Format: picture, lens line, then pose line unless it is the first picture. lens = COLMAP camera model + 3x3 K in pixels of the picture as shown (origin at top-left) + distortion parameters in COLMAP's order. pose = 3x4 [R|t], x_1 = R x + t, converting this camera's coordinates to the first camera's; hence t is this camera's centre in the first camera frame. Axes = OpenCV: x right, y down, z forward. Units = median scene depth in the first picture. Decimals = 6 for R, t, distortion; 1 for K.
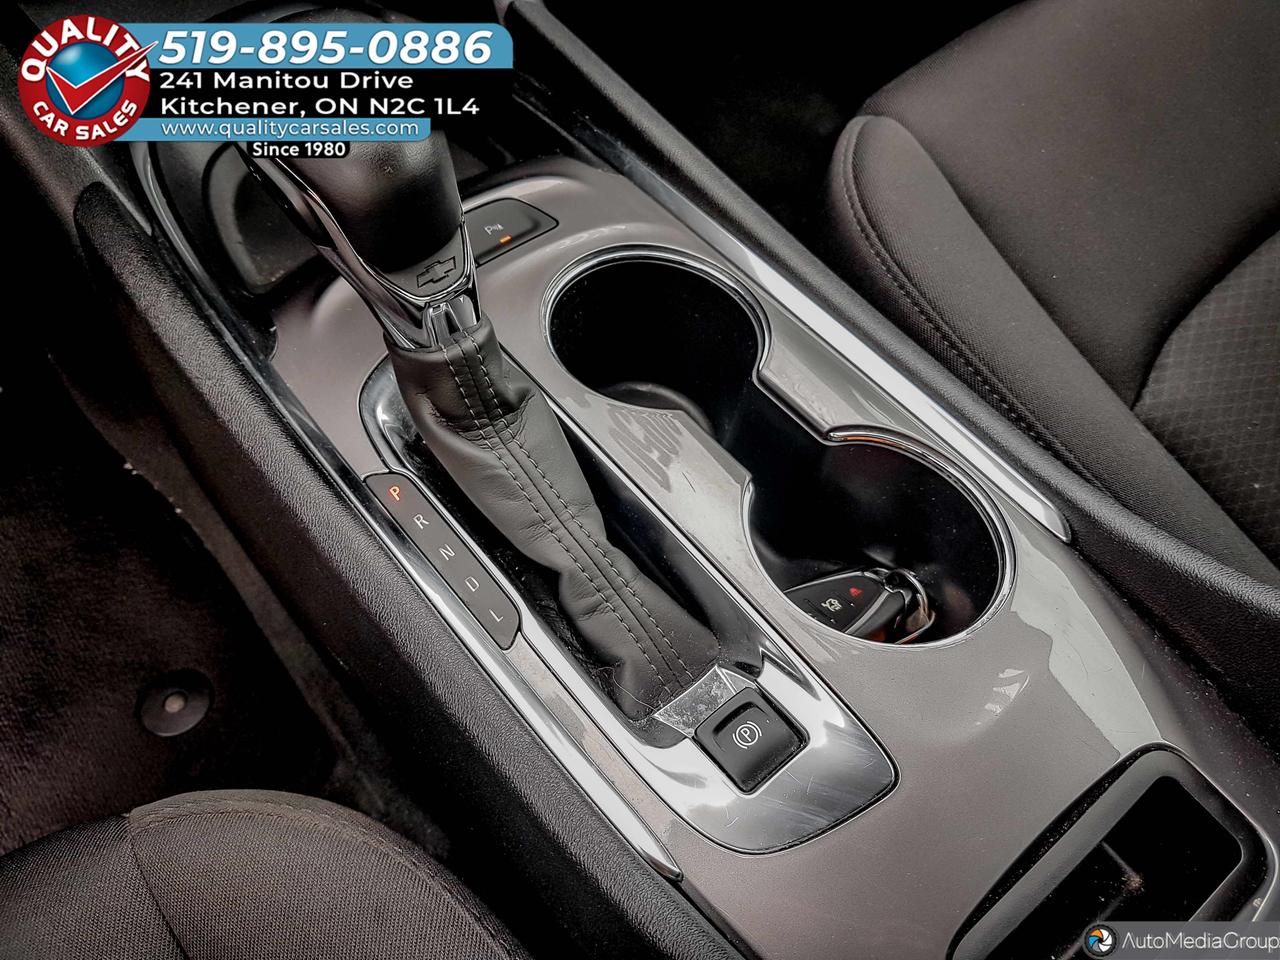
lens RADIAL K [[1018.8, 0, 640.0], [0, 1018.8, 467.2], [0, 0, 1]] dist [0.312608, -0.793398]
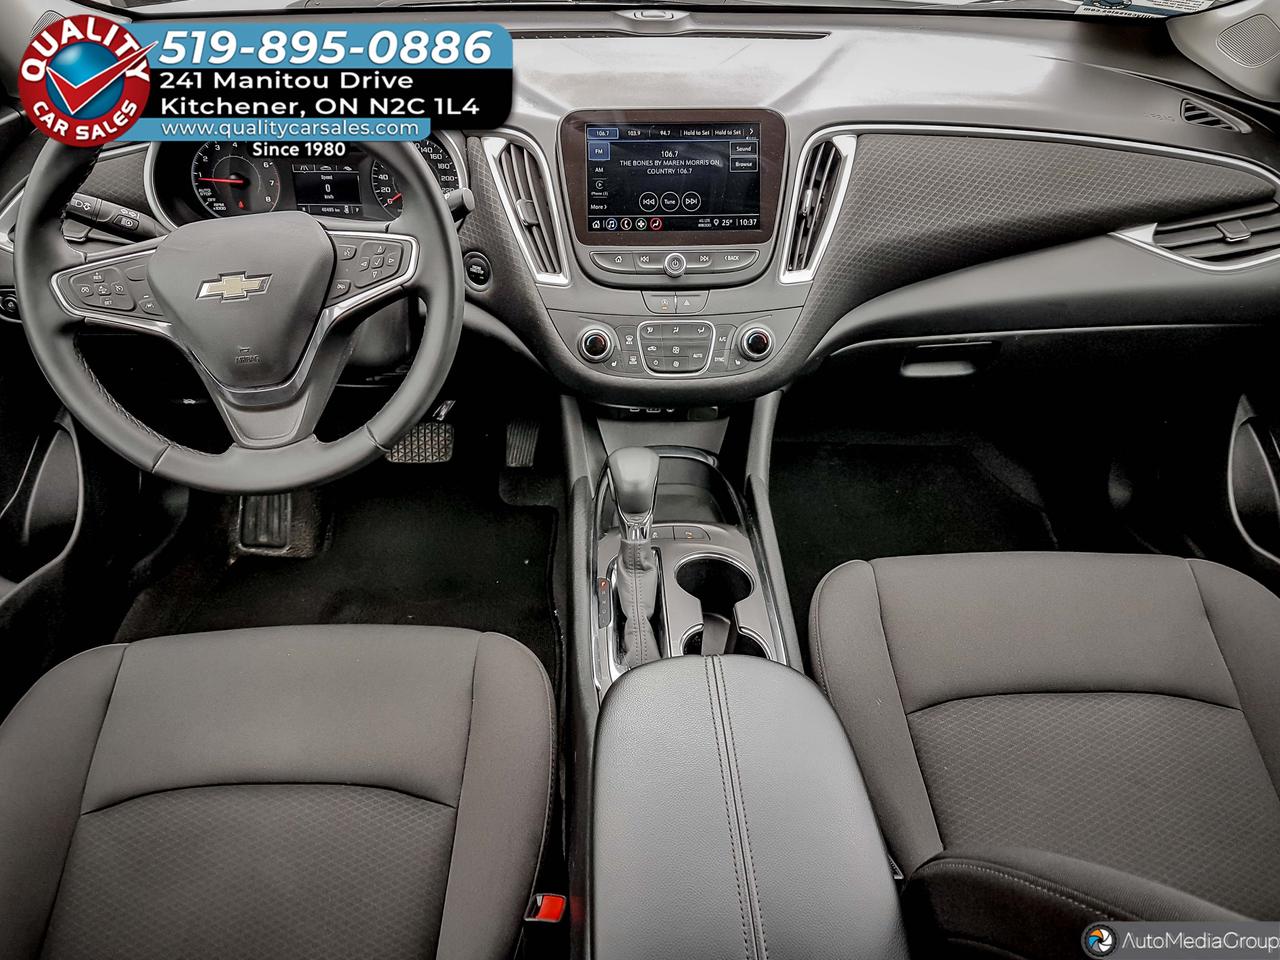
lens RADIAL K [[1018.8, 0, 640.0], [0, 1018.8, 467.2], [0, 0, 1]] dist [0.312608, -0.793398]
pose [[0.804956, 0.305392, -0.508706, 1.260495], [-0.494920, 0.818485, -0.291780, 0.561694], [0.327261, 0.486639, 0.809990, -1.542702]]
